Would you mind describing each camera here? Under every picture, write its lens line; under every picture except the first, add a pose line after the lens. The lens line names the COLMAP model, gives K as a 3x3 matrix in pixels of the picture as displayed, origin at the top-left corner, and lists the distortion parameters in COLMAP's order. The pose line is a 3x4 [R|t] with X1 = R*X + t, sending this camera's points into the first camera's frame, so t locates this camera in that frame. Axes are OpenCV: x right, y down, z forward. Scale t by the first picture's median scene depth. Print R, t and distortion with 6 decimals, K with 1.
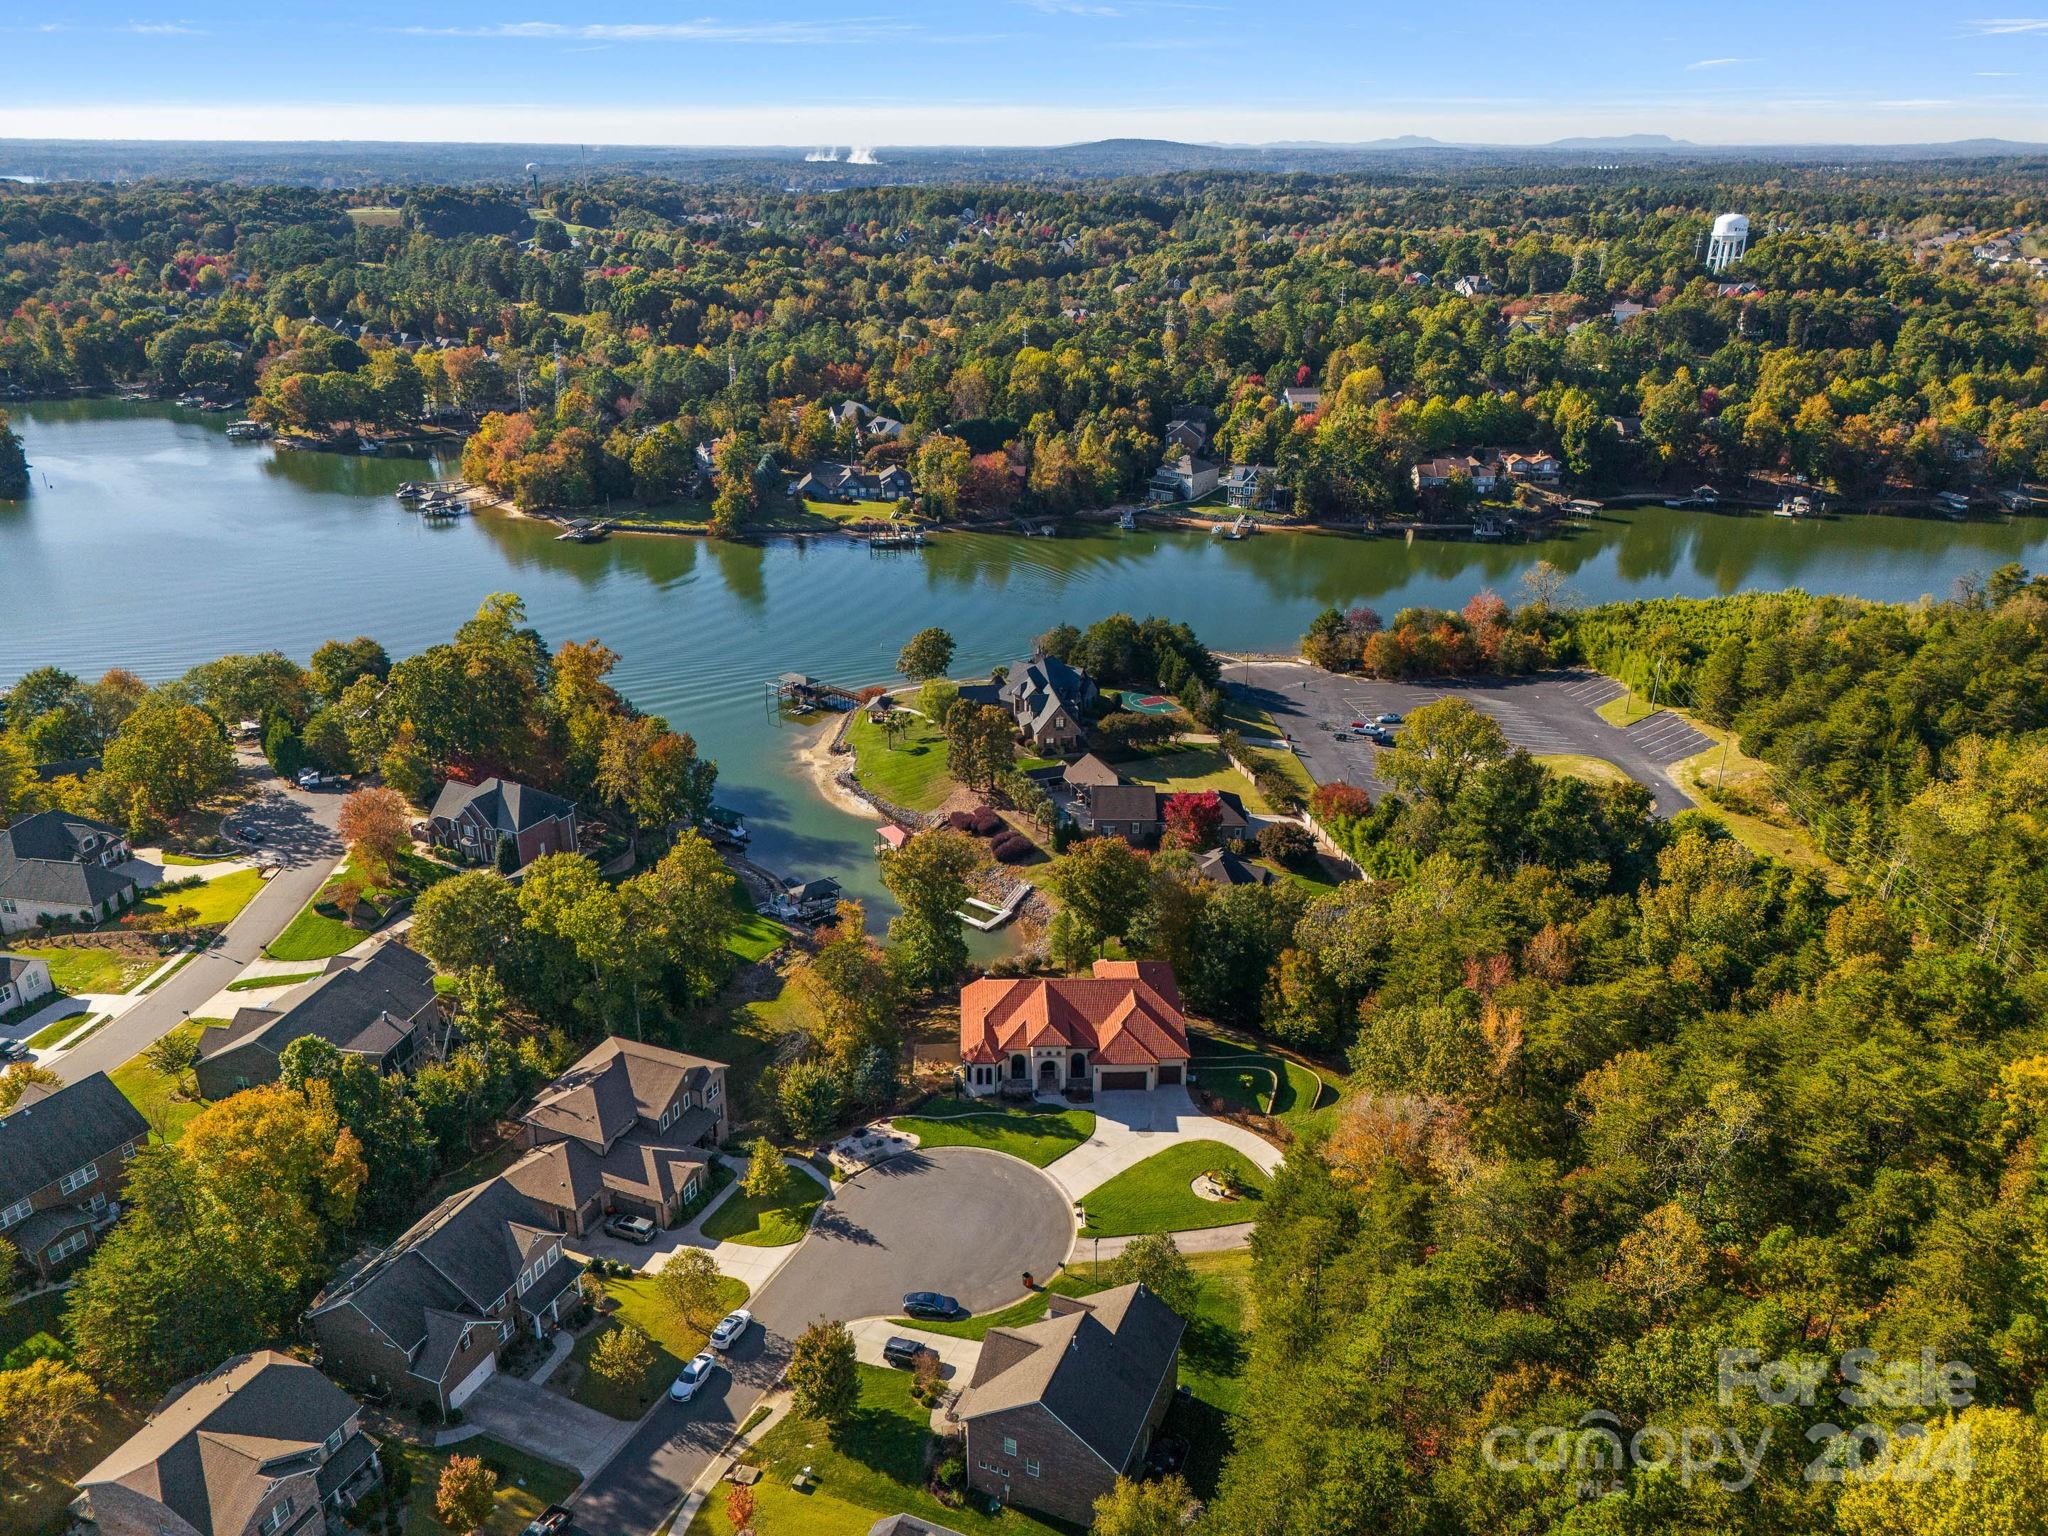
lens RADIAL K [[1567.1, 0, 1024.0], [0, 1567.1, 768.0], [0, 0, 1]] dist [0.004110, -0.001196]
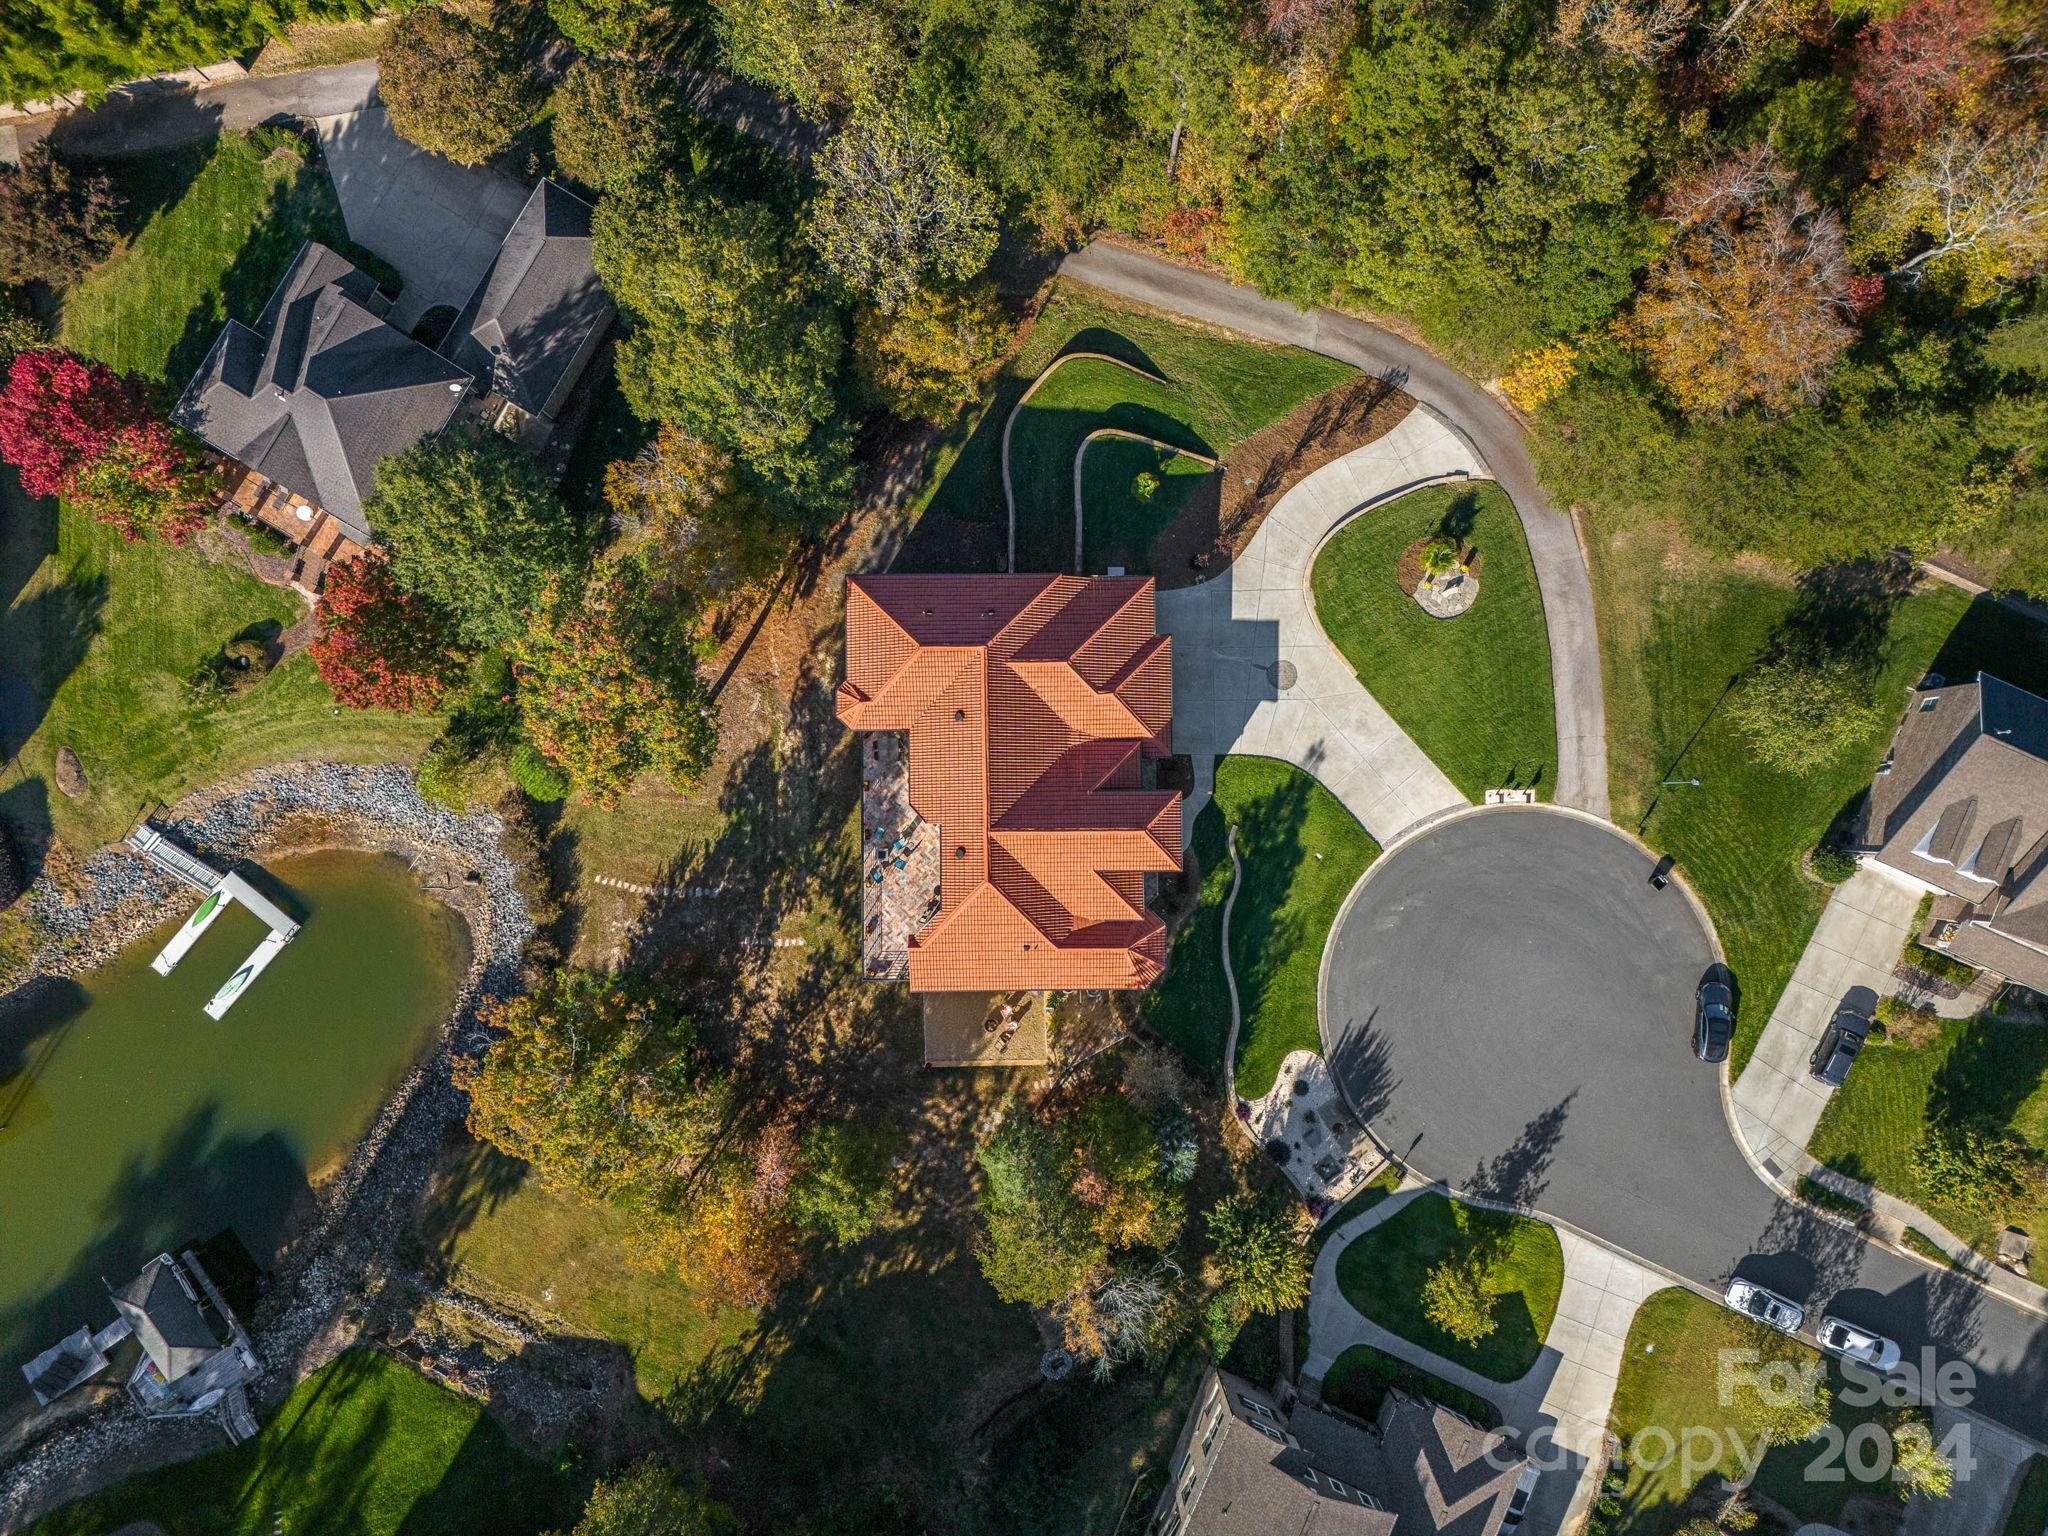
lens RADIAL K [[1567.1, 0, 1024.0], [0, 1567.1, 768.0], [0, 0, 1]] dist [0.004110, -0.001196]
pose [[0.025873, -0.998739, 0.043021, 0.013695], [0.376269, 0.049600, 0.925182, -0.375033], [-0.926149, -0.007750, 0.377077, 0.900017]]
